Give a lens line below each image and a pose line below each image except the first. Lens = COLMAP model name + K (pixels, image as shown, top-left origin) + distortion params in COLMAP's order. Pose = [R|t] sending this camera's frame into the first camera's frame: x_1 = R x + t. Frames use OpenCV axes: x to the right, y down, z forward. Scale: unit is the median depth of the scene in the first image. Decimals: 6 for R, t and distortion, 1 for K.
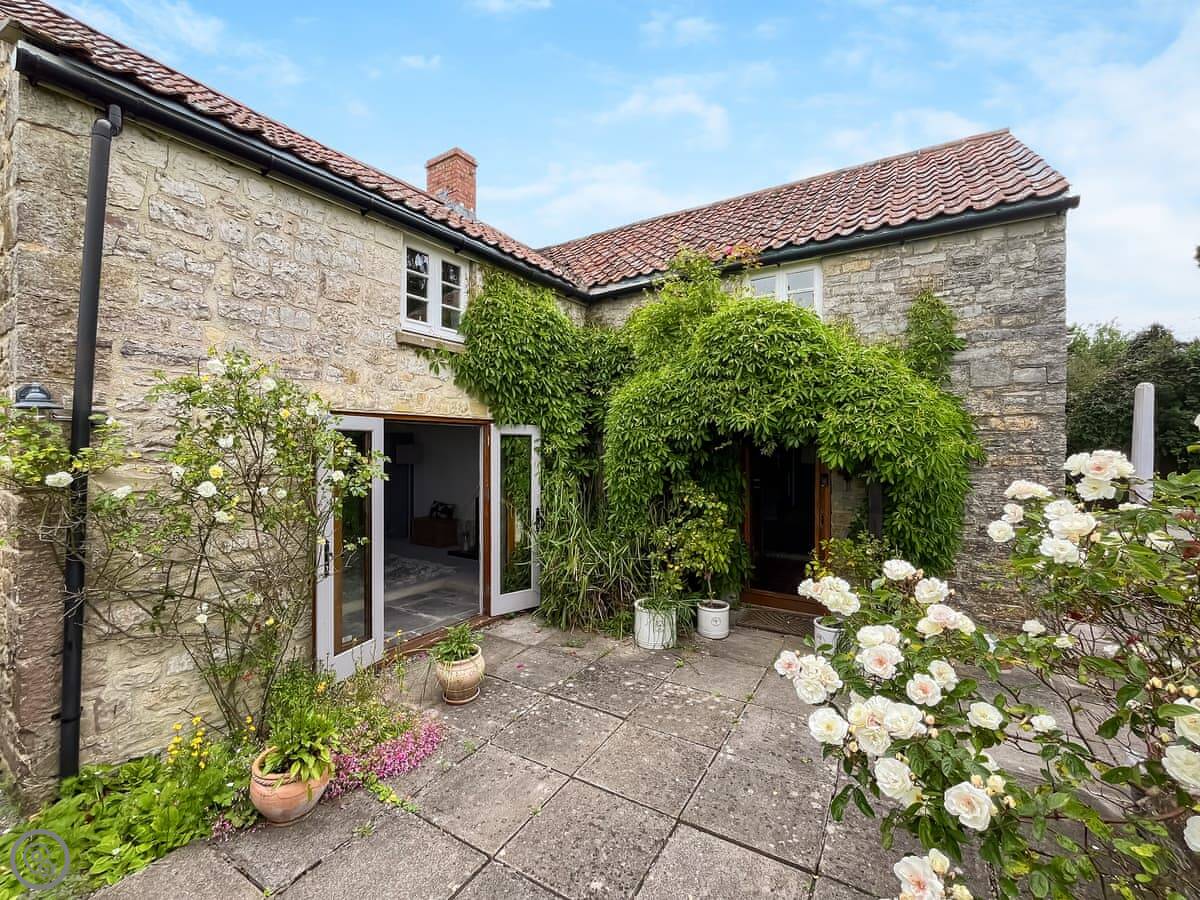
lens RADIAL K [[507.7, 0, 595.9], [0, 507.7, 441.6], [0, 0, 1]] dist [-0.000788, -0.000312]
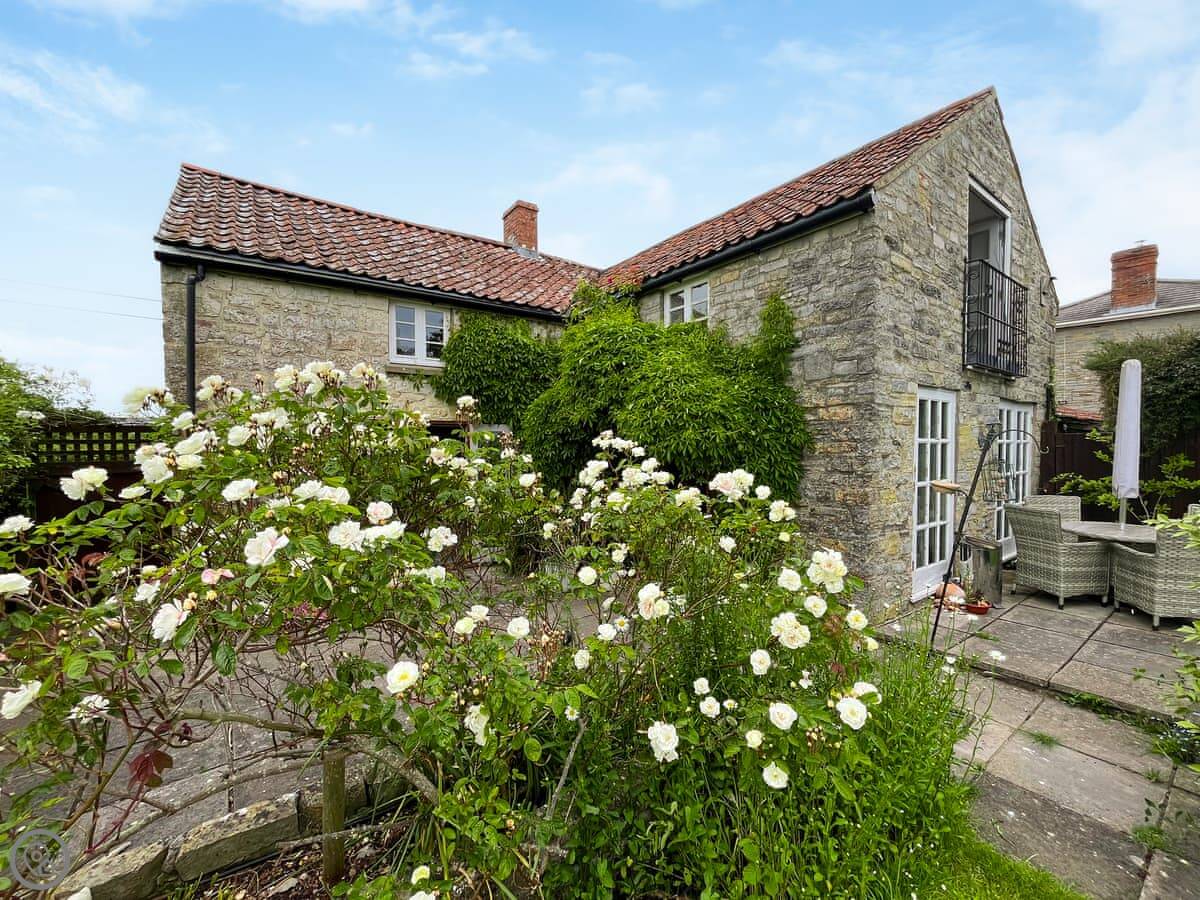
lens RADIAL K [[507.7, 0, 610.0], [0, 507.7, 456.1], [0, 0, 1]] dist [-0.000788, -0.000312]
pose [[0.933831, -0.000391, -0.357714, 0.747027], [0.010523, 0.999597, 0.026377, 0.021040], [0.357559, -0.028396, 0.933459, -0.172100]]
